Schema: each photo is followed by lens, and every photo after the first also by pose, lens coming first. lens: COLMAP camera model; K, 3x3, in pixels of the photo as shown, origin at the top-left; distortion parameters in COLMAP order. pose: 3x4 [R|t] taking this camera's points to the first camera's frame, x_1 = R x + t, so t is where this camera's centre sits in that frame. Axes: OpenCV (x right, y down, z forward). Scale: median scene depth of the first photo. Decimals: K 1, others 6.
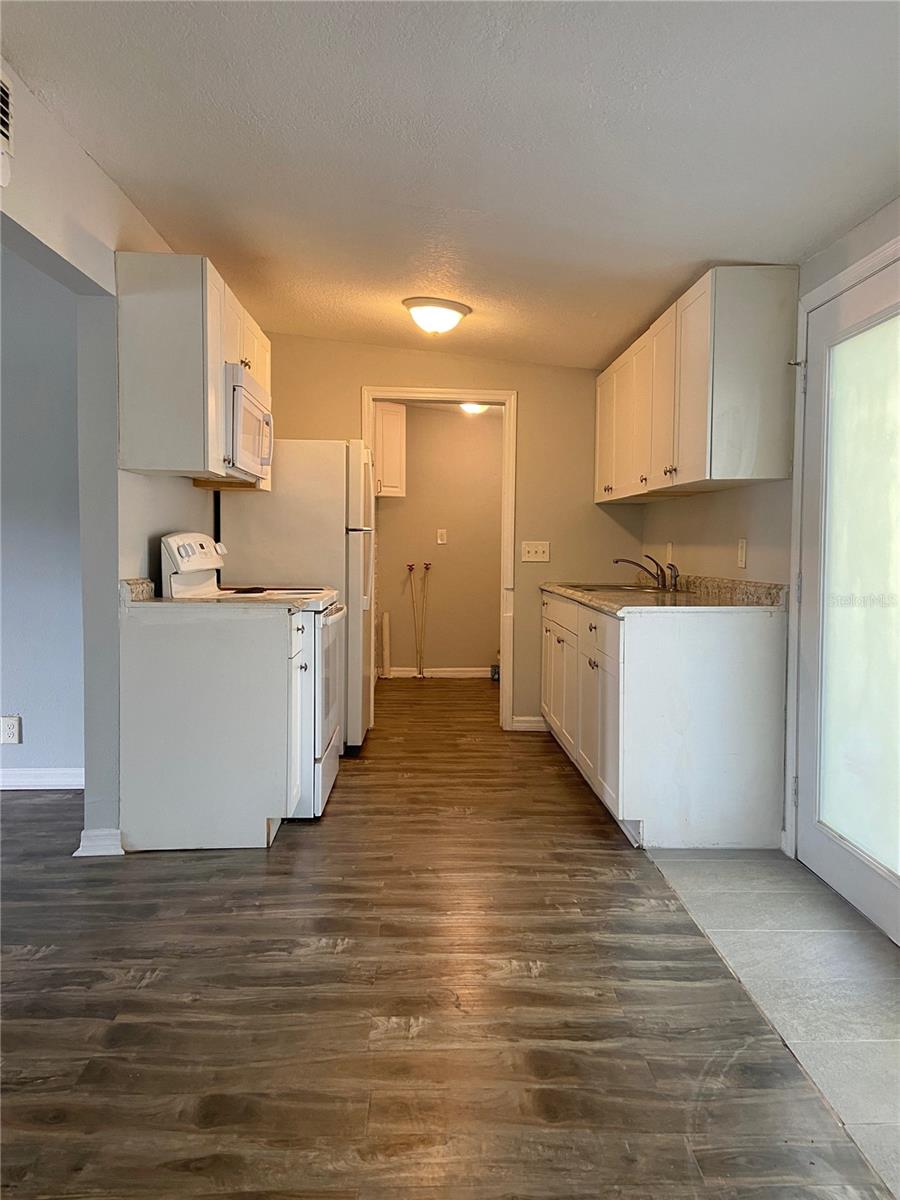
lens RADIAL K [[904.2, 0, 450.1], [0, 904.2, 598.5], [0, 0, 1]] dist [0.093456, -0.072404]
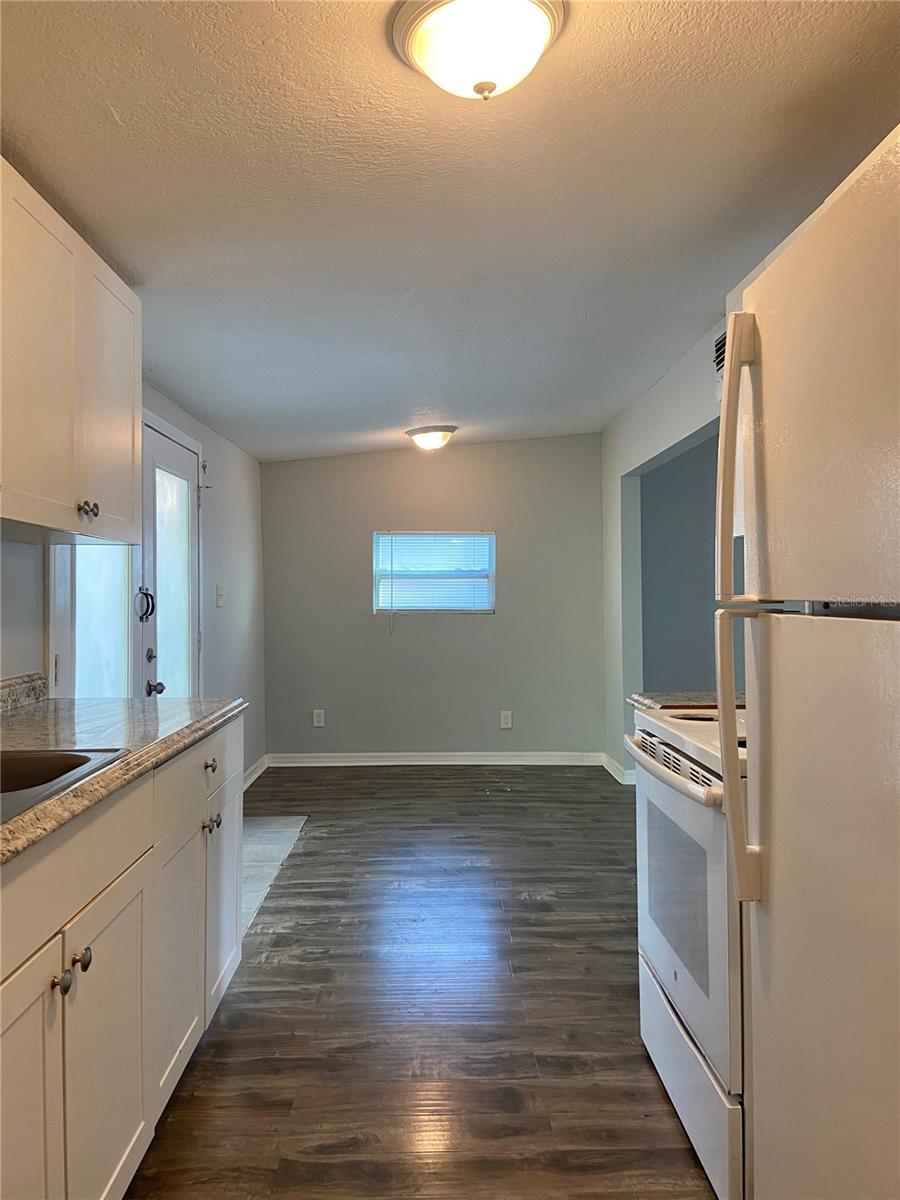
lens RADIAL K [[904.2, 0, 449.4], [0, 904.2, 597.4], [0, 0, 1]] dist [0.093456, -0.072404]
pose [[-0.999970, -0.004402, 0.006426, -0.006678], [-0.003971, 0.997841, 0.065550, -0.161816], [-0.006700, 0.065523, -0.997829, 2.138320]]
